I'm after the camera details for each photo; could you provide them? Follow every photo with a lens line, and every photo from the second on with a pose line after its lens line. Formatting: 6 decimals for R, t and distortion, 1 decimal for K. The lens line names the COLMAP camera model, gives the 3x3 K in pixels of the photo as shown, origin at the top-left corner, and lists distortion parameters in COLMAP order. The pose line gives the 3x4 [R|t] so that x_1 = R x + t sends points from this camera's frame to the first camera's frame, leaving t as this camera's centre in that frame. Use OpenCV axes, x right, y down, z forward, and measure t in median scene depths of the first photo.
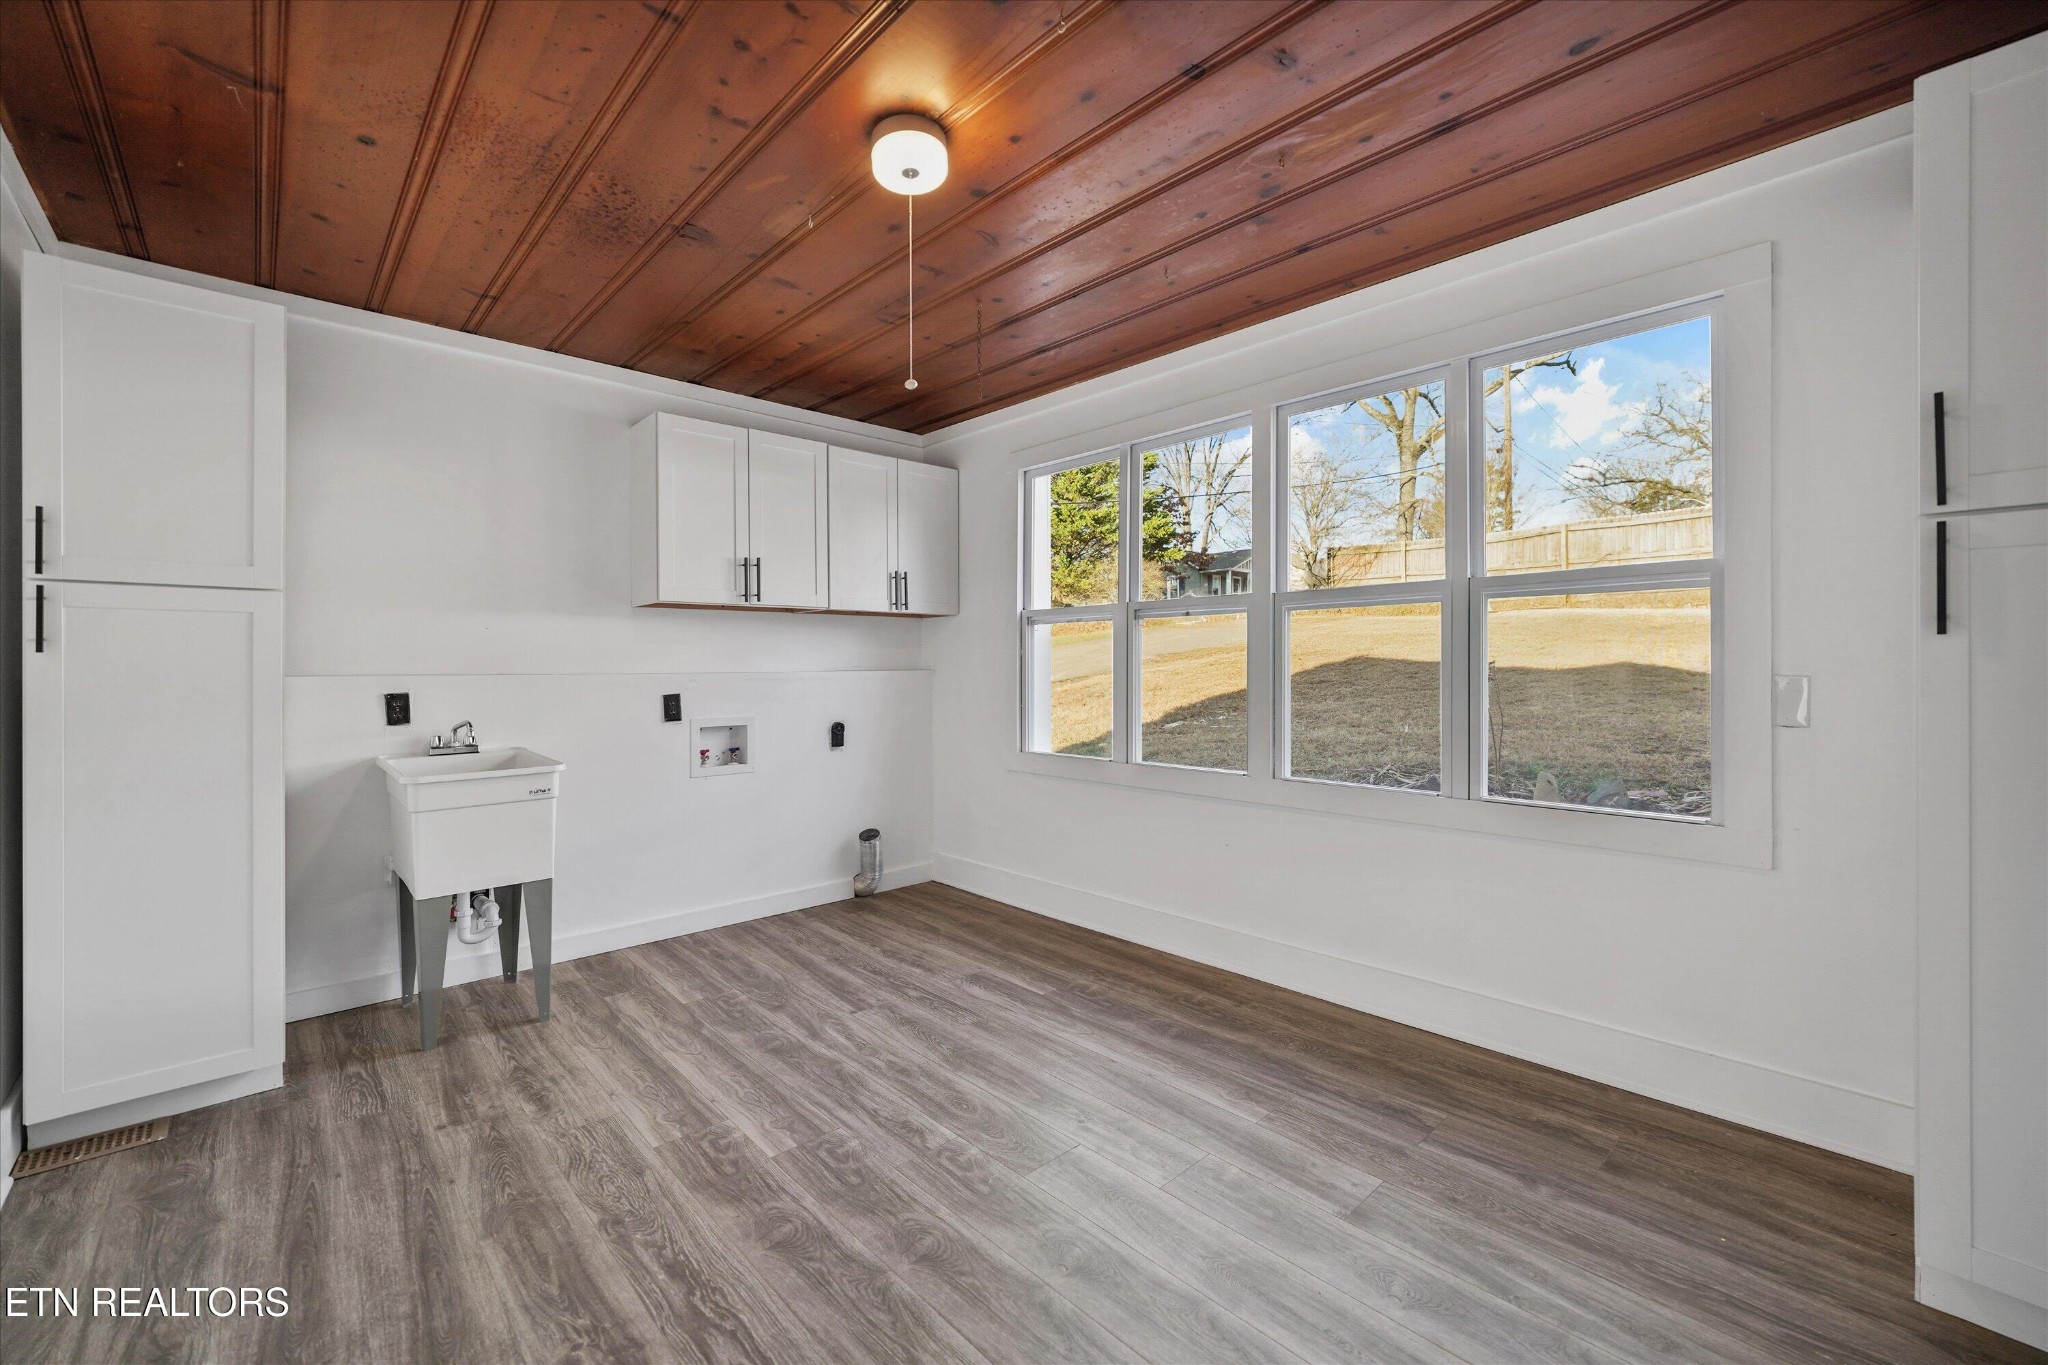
lens RADIAL K [[813.3, 0, 1019.0], [0, 813.3, 665.6], [0, 0, 1]] dist [-0.020876, 0.006690]
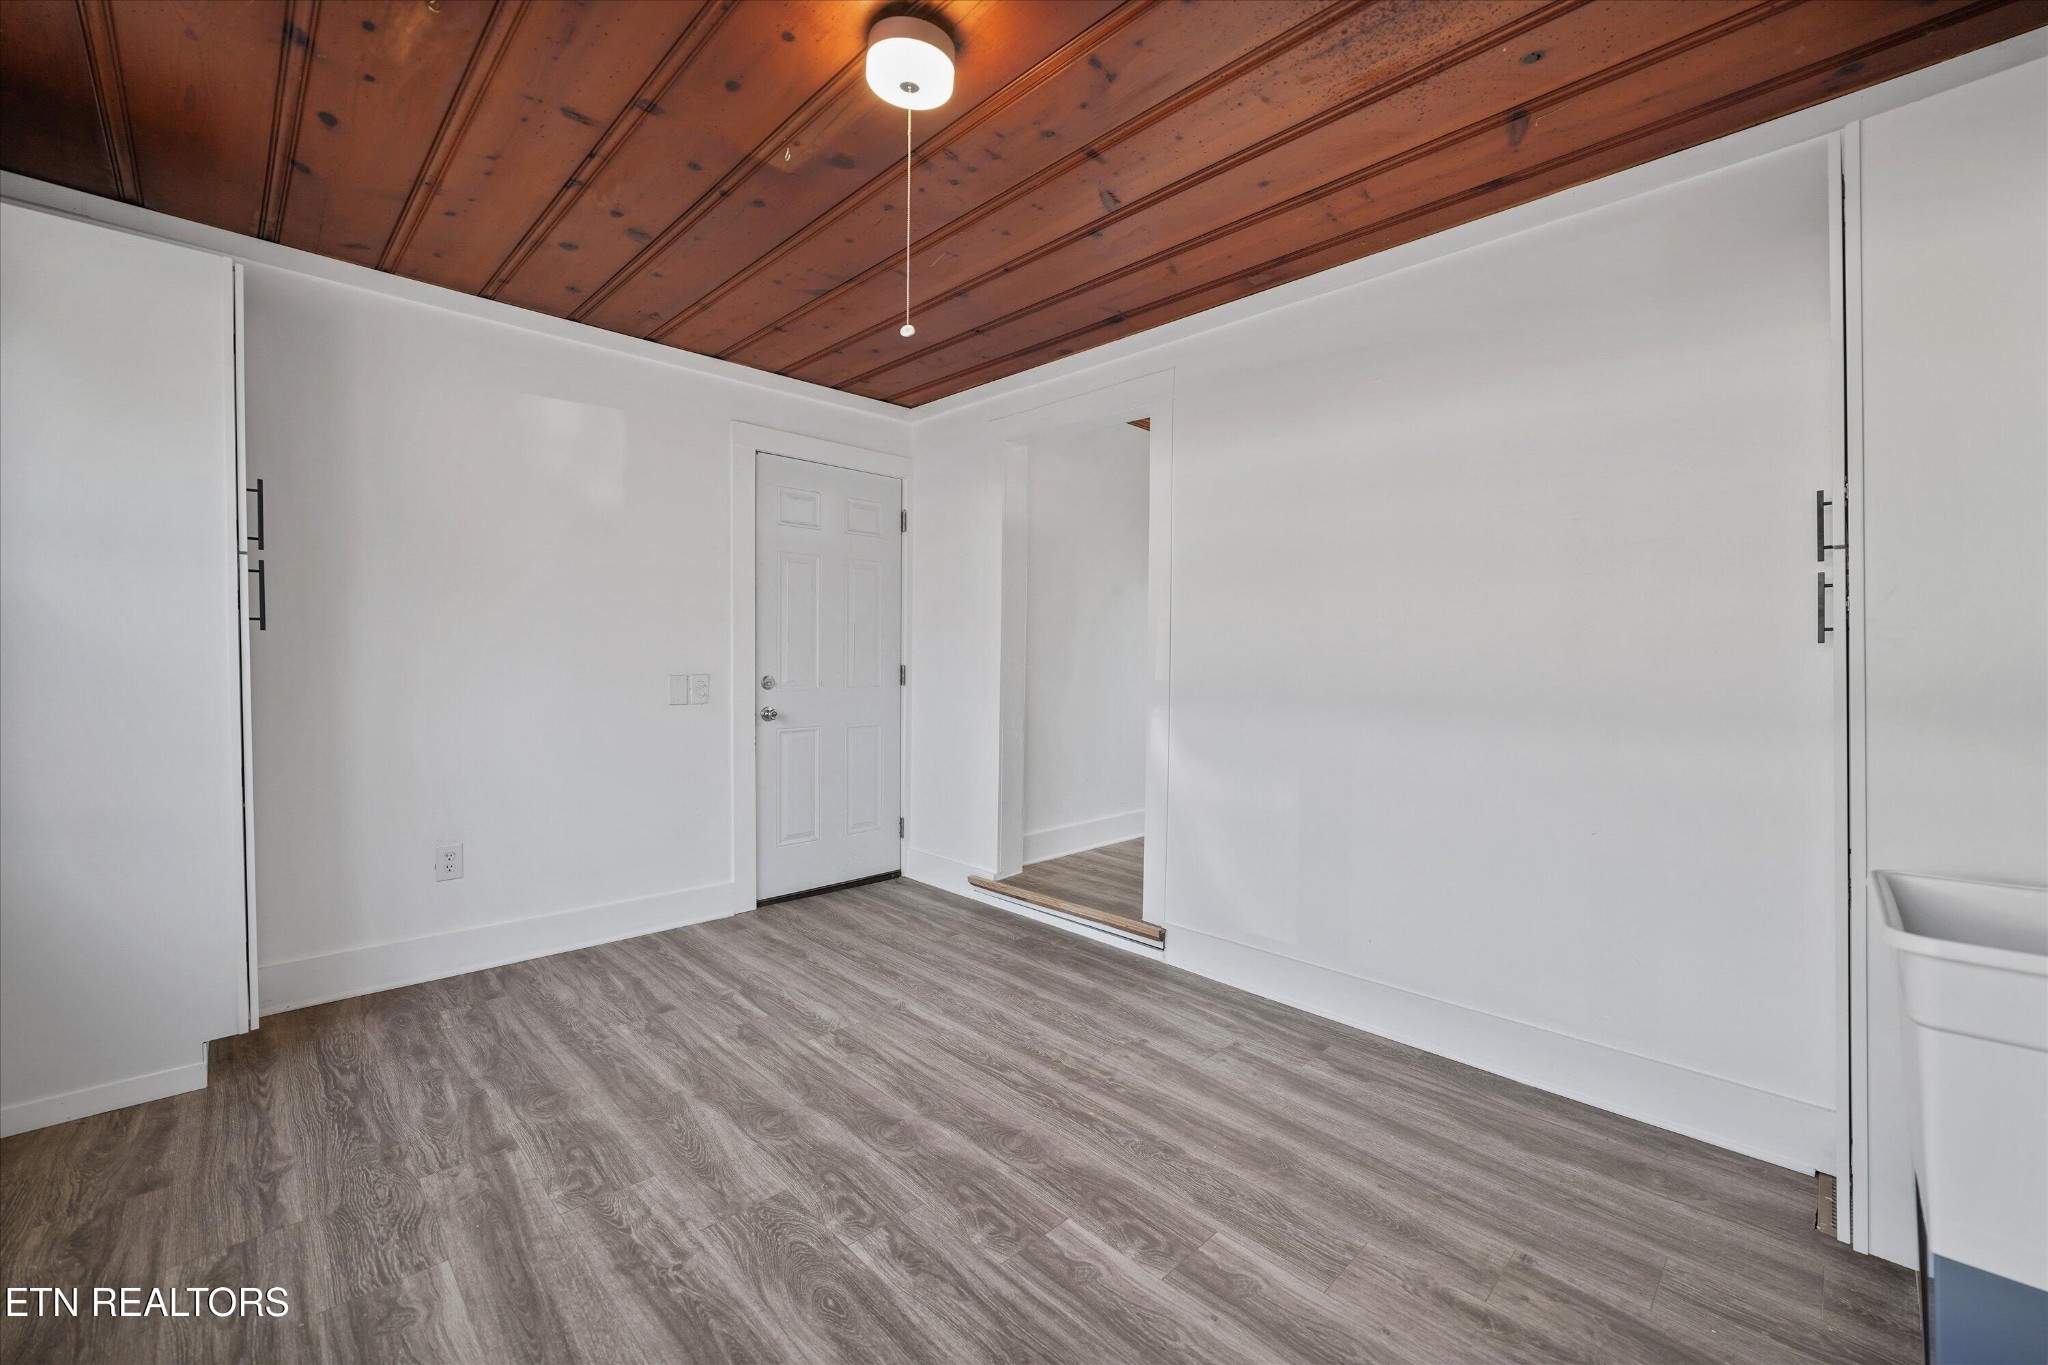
lens RADIAL K [[813.3, 0, 1019.0], [0, 813.3, 665.6], [0, 0, 1]] dist [-0.020876, 0.006690]
pose [[-0.999506, -0.004328, -0.031142, -0.230022], [-0.004724, 0.999909, 0.012653, 0.003119], [0.031084, 0.012793, -0.999435, 1.902846]]
